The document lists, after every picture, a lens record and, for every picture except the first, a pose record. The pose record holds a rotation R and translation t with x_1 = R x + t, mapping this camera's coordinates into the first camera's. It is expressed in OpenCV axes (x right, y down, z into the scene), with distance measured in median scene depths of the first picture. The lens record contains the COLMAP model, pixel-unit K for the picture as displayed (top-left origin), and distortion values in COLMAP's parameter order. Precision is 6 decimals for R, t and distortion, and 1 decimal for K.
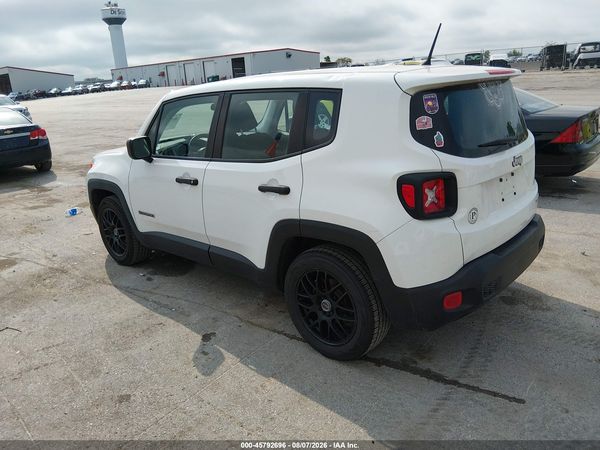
lens RADIAL K [[466.6, 0, 300.0], [0, 466.6, 225.0], [0, 0, 1]] dist [0.038834, -0.077326]
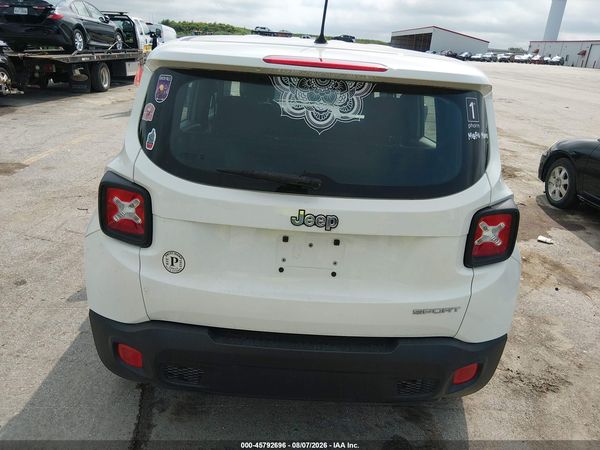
lens RADIAL K [[466.6, 0, 300.0], [0, 466.6, 225.0], [0, 0, 1]] dist [0.038834, -0.077326]
pose [[0.667430, 0.367195, -0.647847, 0.775630], [-0.329002, 0.925865, 0.185826, -0.218149], [0.668053, 0.089117, 0.738758, 0.517776]]
